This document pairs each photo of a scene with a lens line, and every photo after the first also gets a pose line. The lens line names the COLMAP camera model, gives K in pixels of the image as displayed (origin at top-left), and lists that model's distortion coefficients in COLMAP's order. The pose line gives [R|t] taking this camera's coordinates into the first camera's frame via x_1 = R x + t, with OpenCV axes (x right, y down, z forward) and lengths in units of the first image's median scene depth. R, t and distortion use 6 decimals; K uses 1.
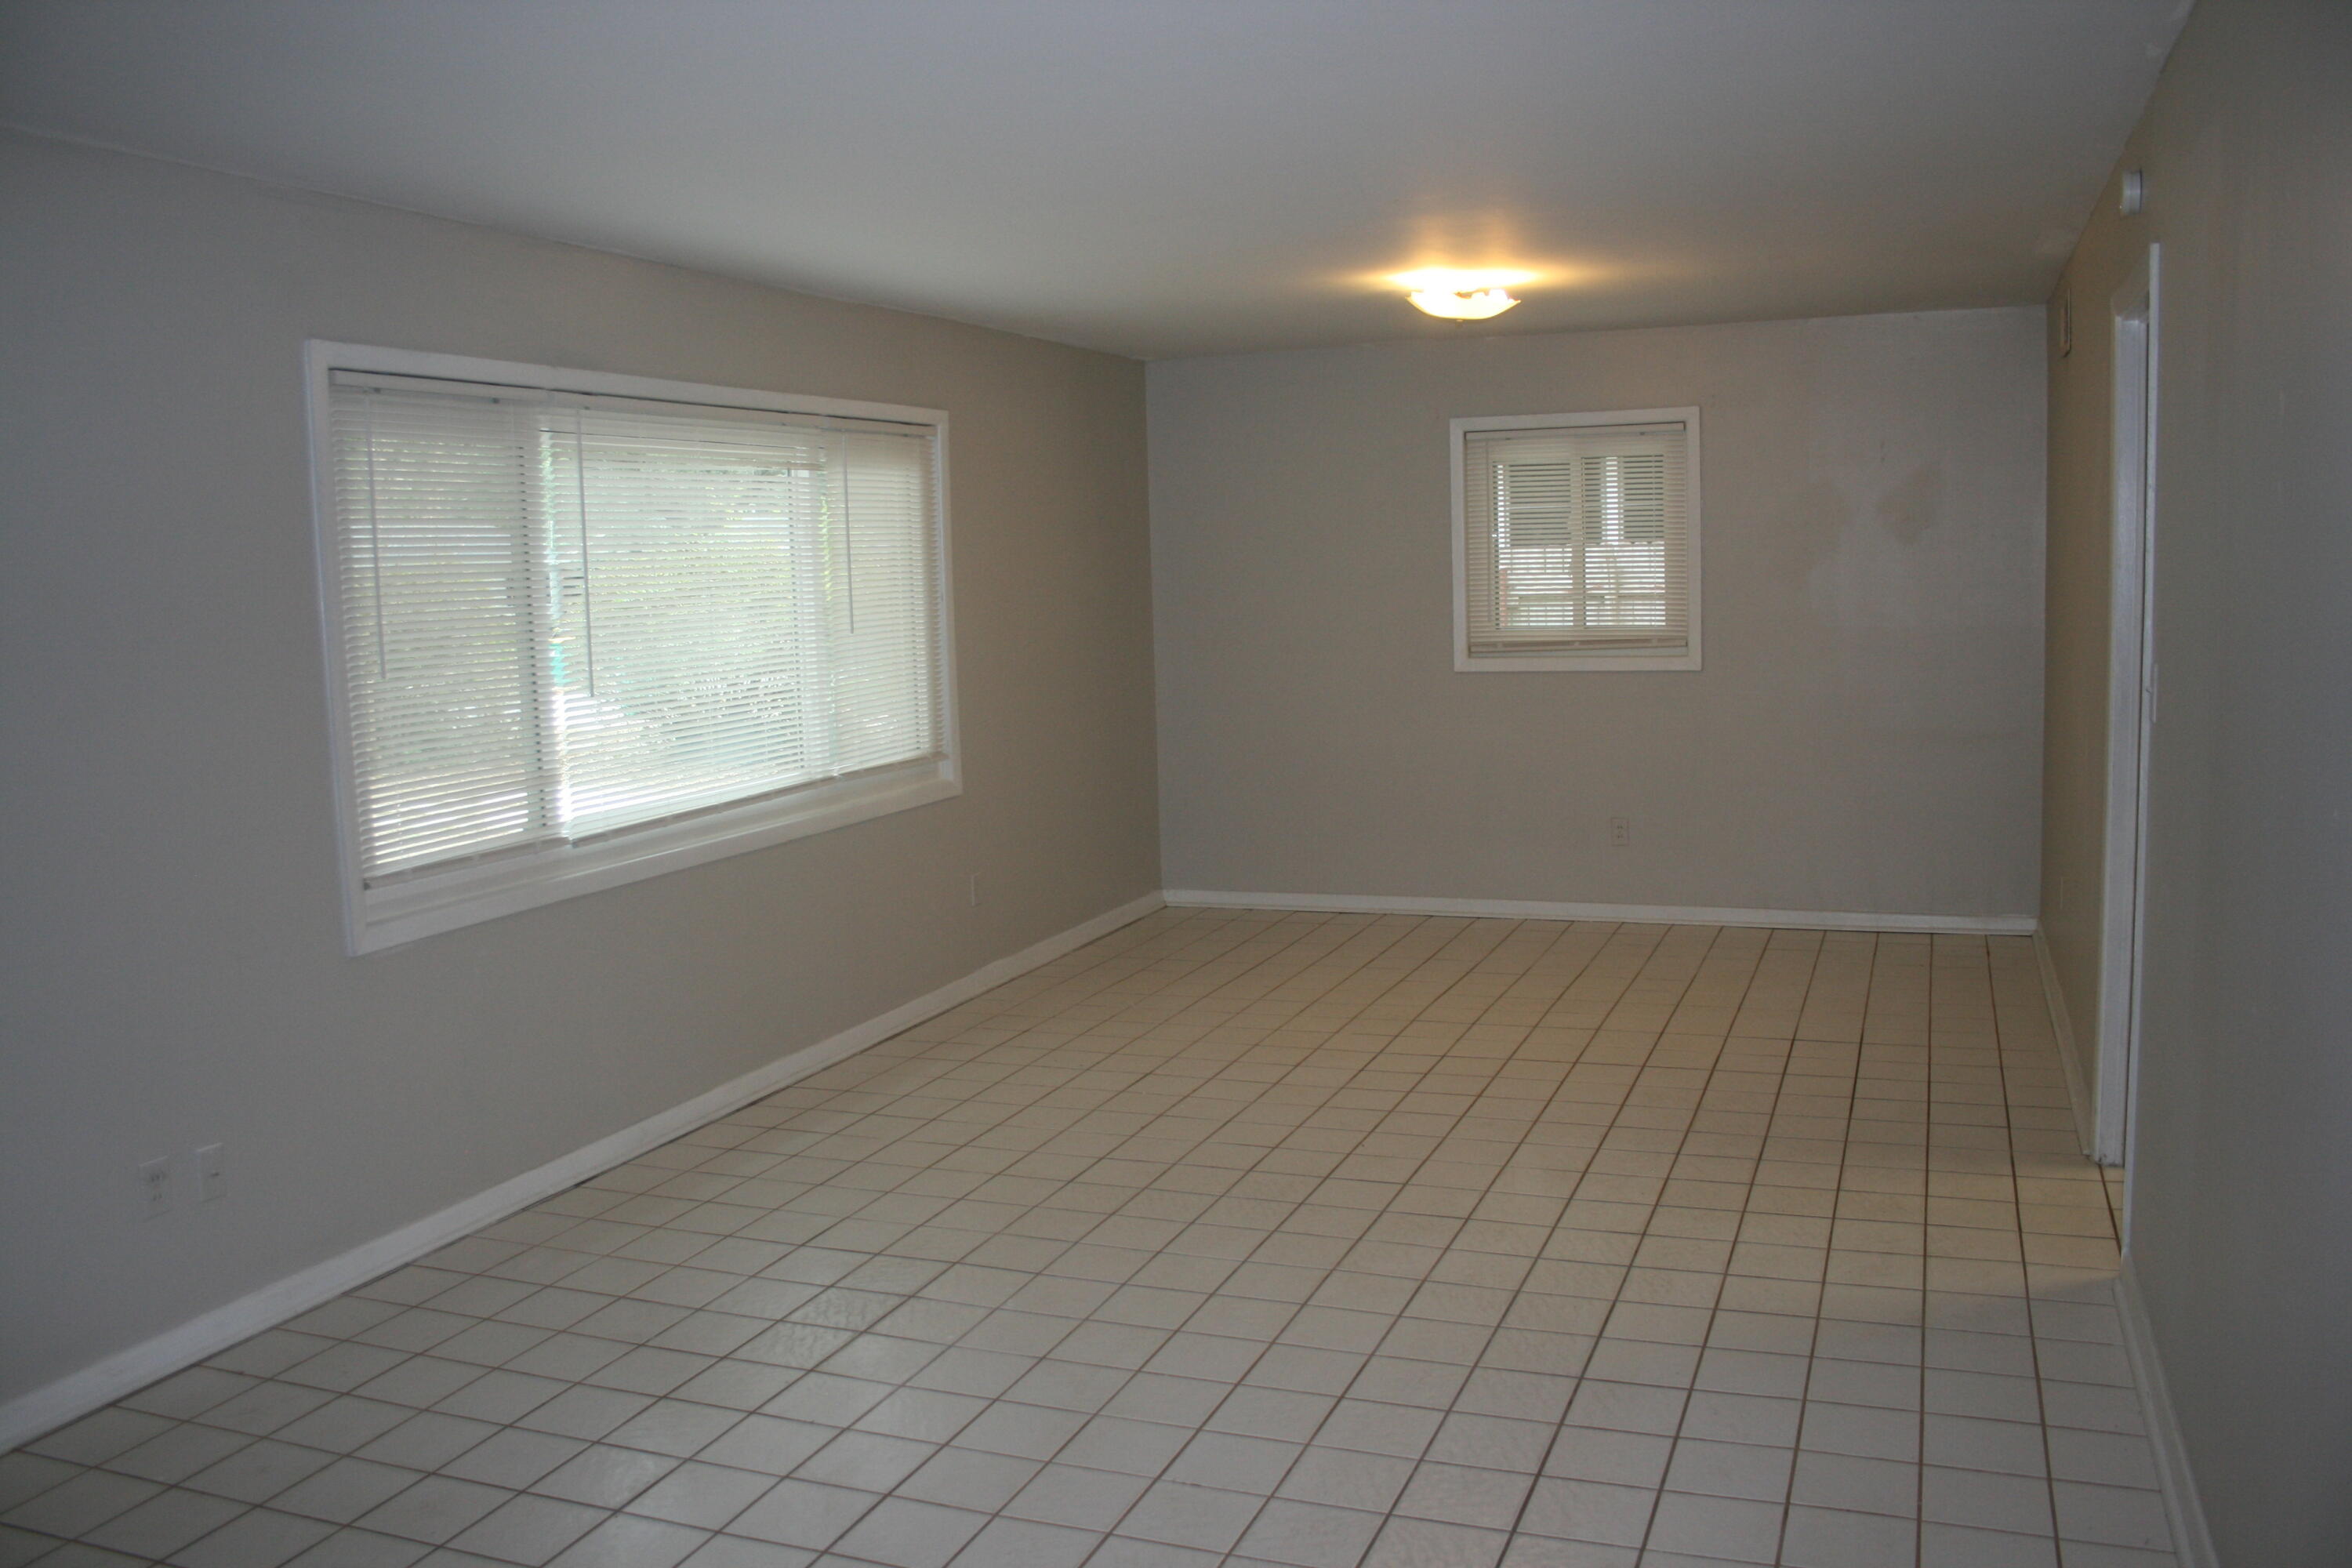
lens RADIAL K [[2015.3, 0, 1176.0], [0, 2015.3, 784.0], [0, 0, 1]] dist [-0.009656, -0.003879]
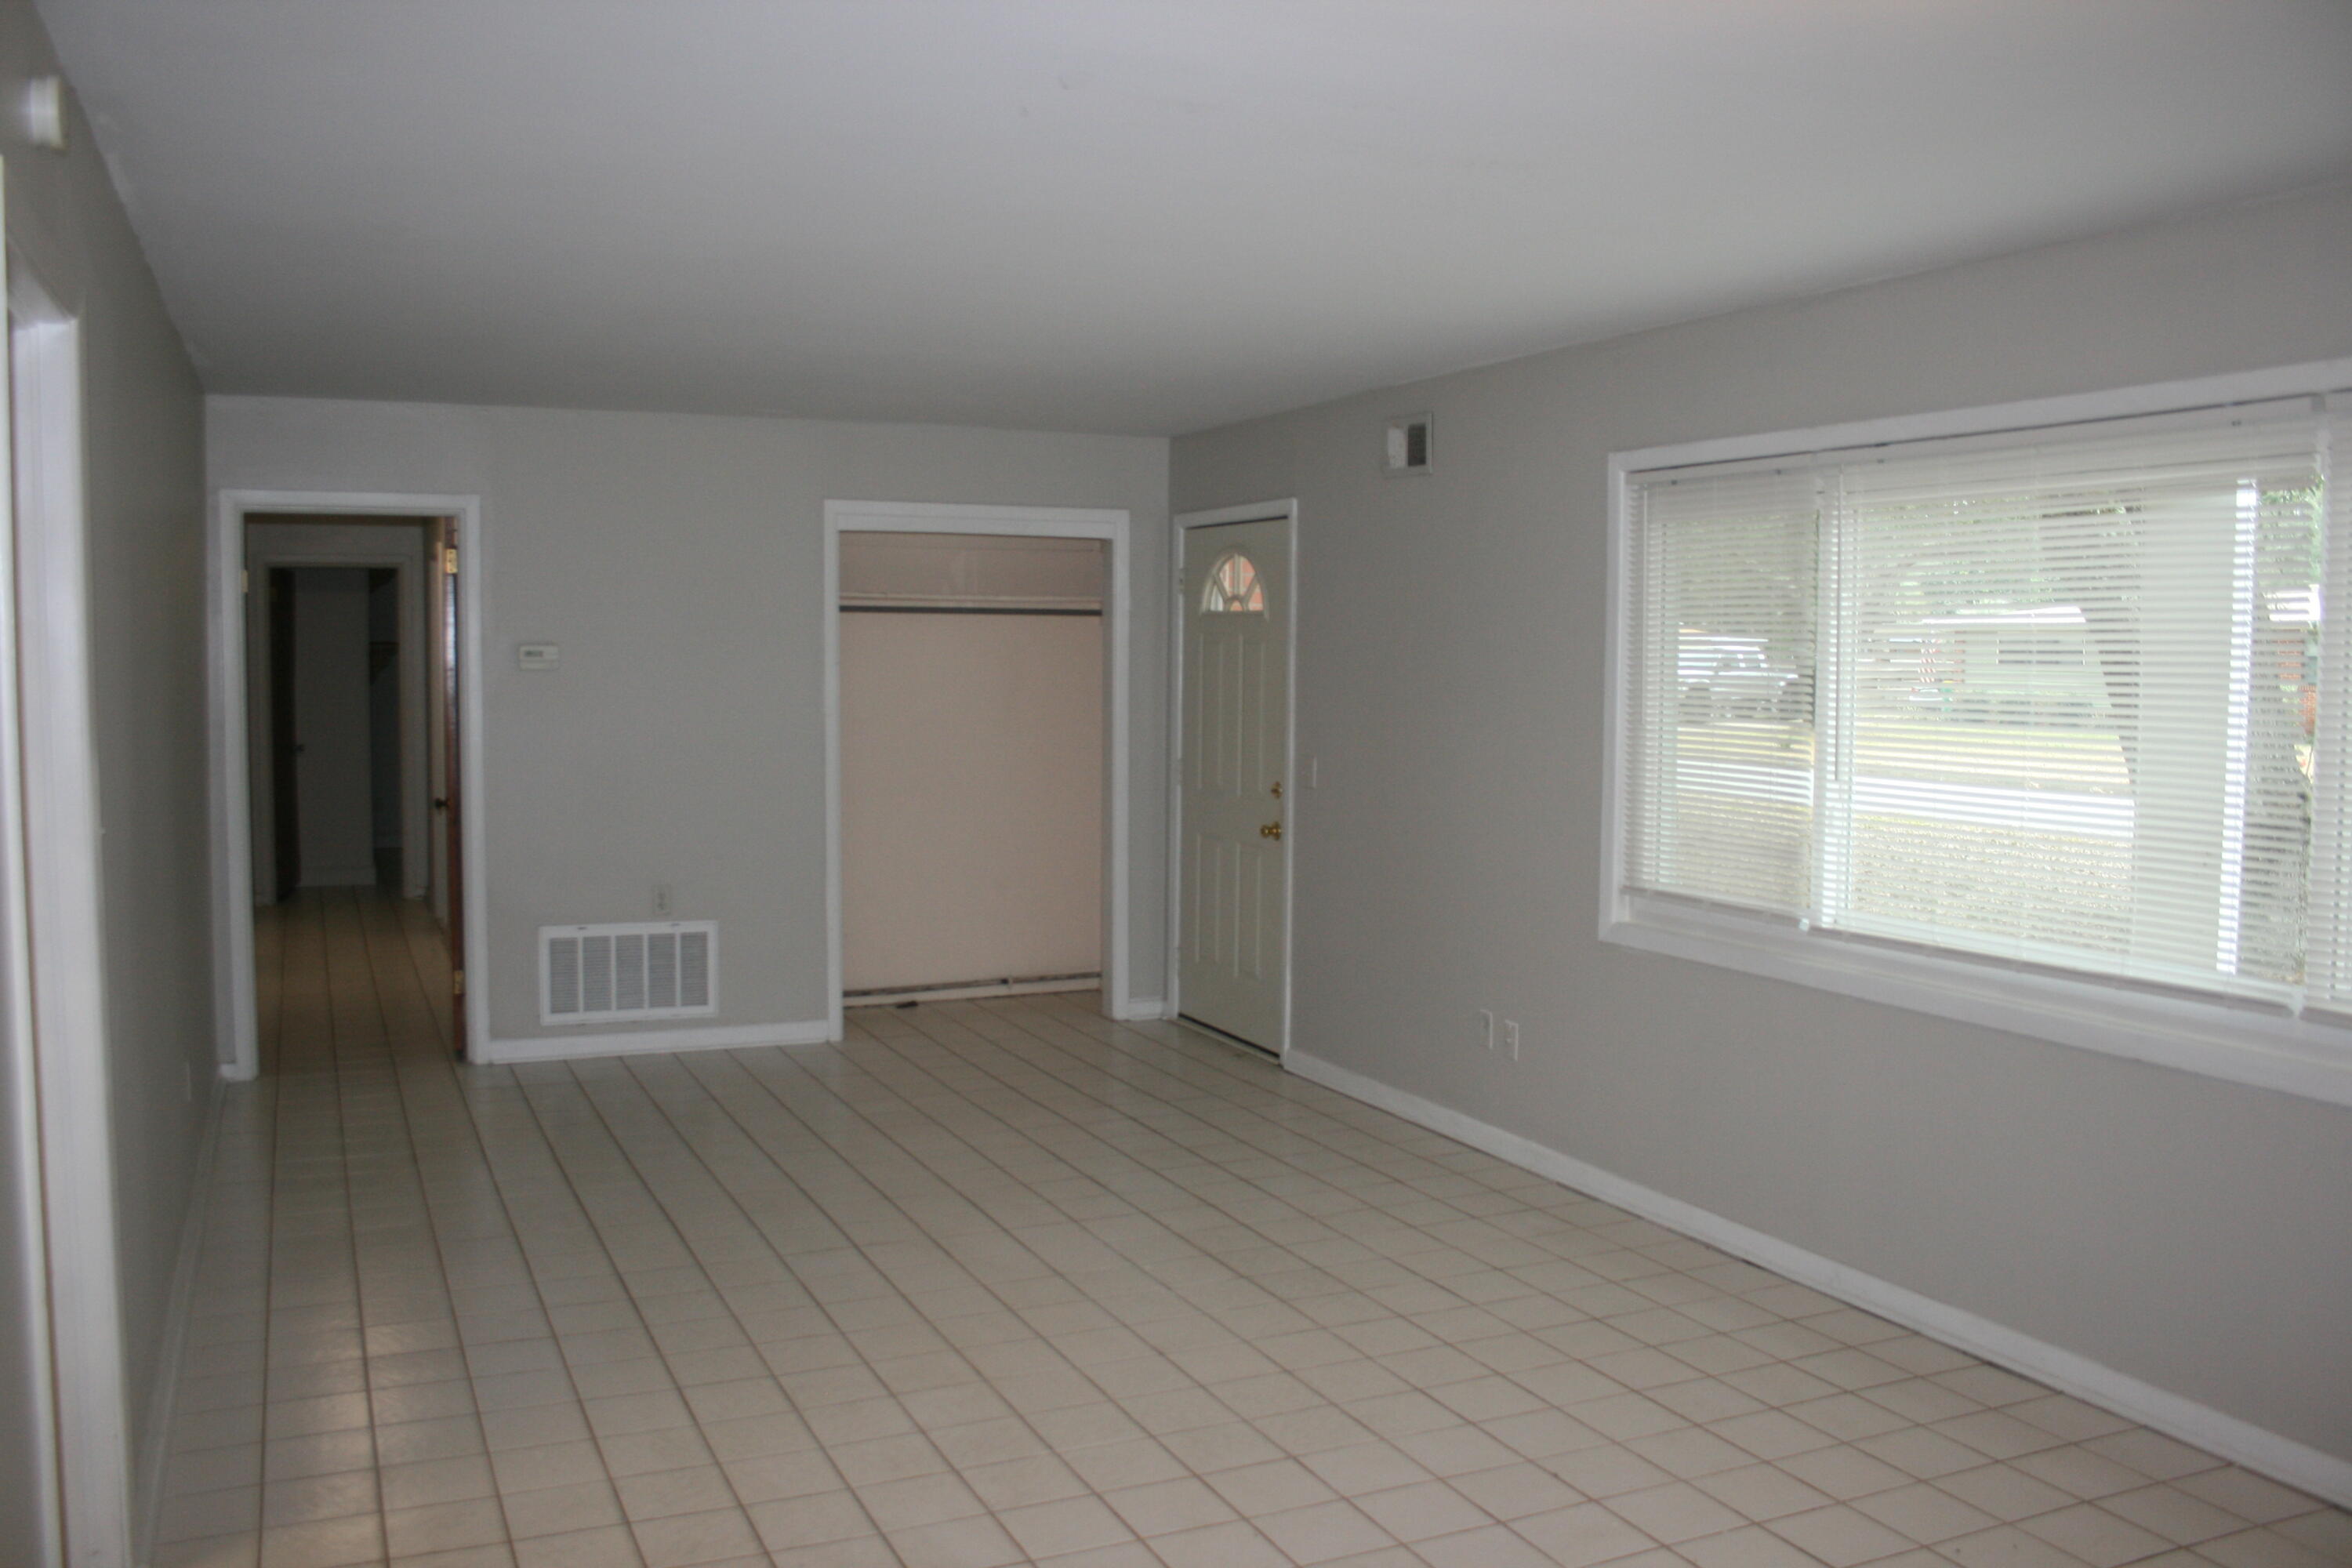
lens RADIAL K [[2015.3, 0, 1176.0], [0, 2015.3, 784.0], [0, 0, 1]] dist [-0.009656, -0.003879]
pose [[-0.680208, 0.082934, -0.728312, 0.584712], [-0.067819, 0.982197, 0.175184, -0.182508], [0.729875, 0.168555, -0.662474, 1.394384]]
